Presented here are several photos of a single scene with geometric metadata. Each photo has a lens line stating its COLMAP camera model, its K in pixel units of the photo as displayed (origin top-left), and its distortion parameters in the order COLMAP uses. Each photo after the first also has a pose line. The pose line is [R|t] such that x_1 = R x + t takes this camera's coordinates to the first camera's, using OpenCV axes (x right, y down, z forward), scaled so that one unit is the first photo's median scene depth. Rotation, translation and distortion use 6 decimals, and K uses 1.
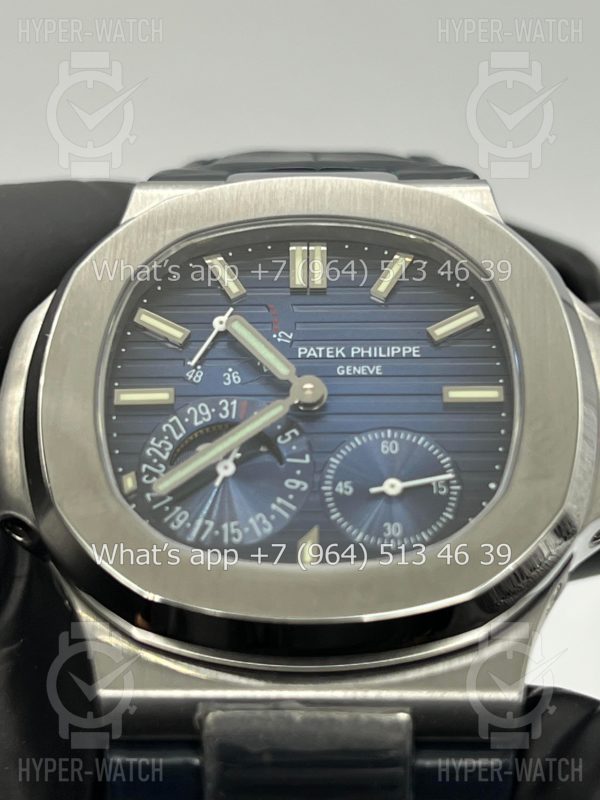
lens RADIAL K [[1916.8, 0, 292.1], [0, 1916.8, 403.1], [0, 0, 1]] dist [0.315556, 0.000000]
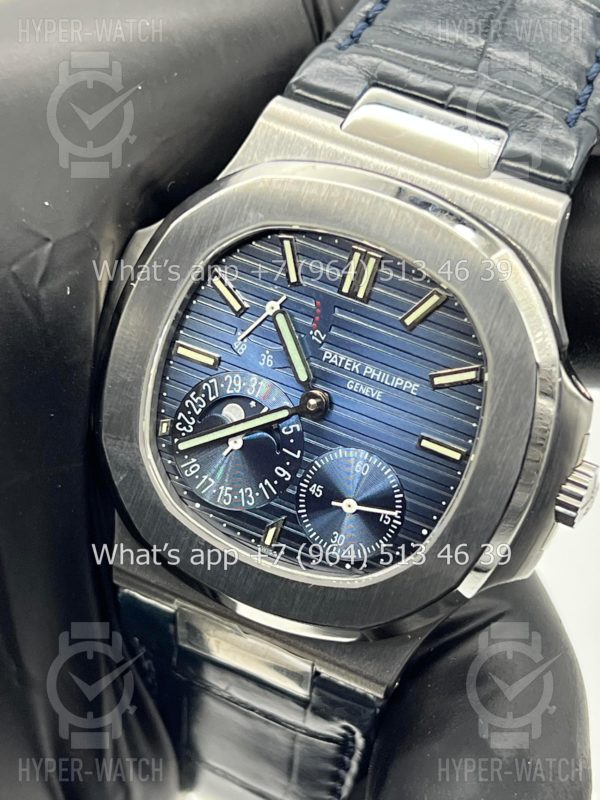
lens RADIAL K [[1916.8, 0, 283.4], [0, 1916.8, 397.3], [0, 0, 1]] dist [0.315556, 0.000000]
pose [[0.912284, 0.341776, -0.225672, 0.266561], [-0.110853, 0.736501, 0.667292, -0.825704], [0.394272, -0.583743, 0.709785, 0.128024]]
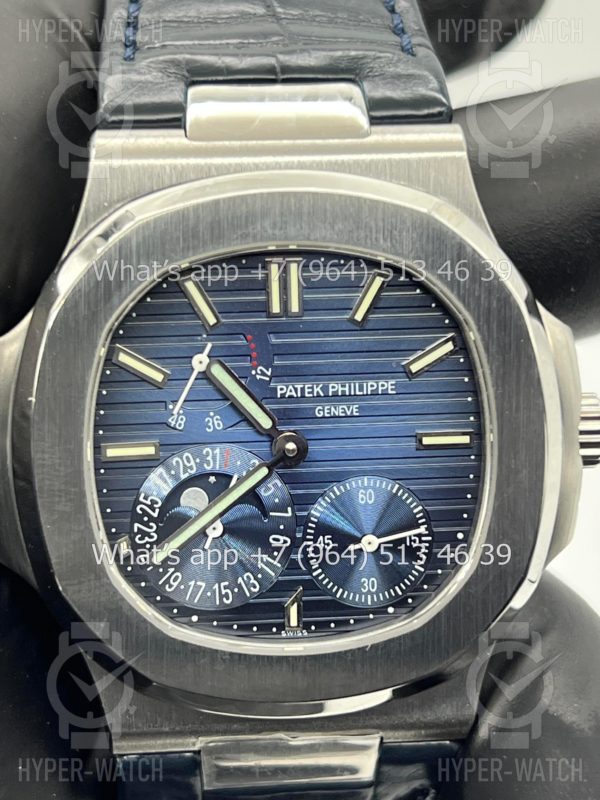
lens RADIAL K [[1916.8, 0, 286.0], [0, 1916.8, 400.7], [0, 0, 1]] dist [0.315556, 0.000000]
pose [[0.993874, -0.040925, 0.102658, -0.099858], [-0.030693, 0.790150, 0.612145, -0.665048], [-0.106167, -0.611546, 0.784054, 0.202178]]
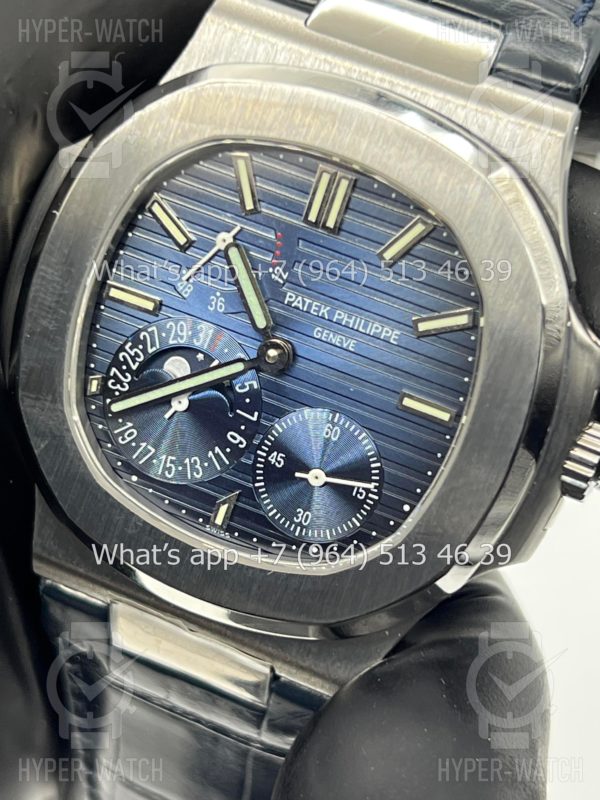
lens RADIAL K [[1916.8, 0, 296.8], [0, 1916.8, 403.0], [0, 0, 1]] dist [0.315556, 0.000000]
pose [[0.921537, 0.341147, -0.185441, 0.218802], [-0.138828, 0.735494, 0.663156, -0.668821], [0.362624, -0.585378, 0.725146, 0.250302]]
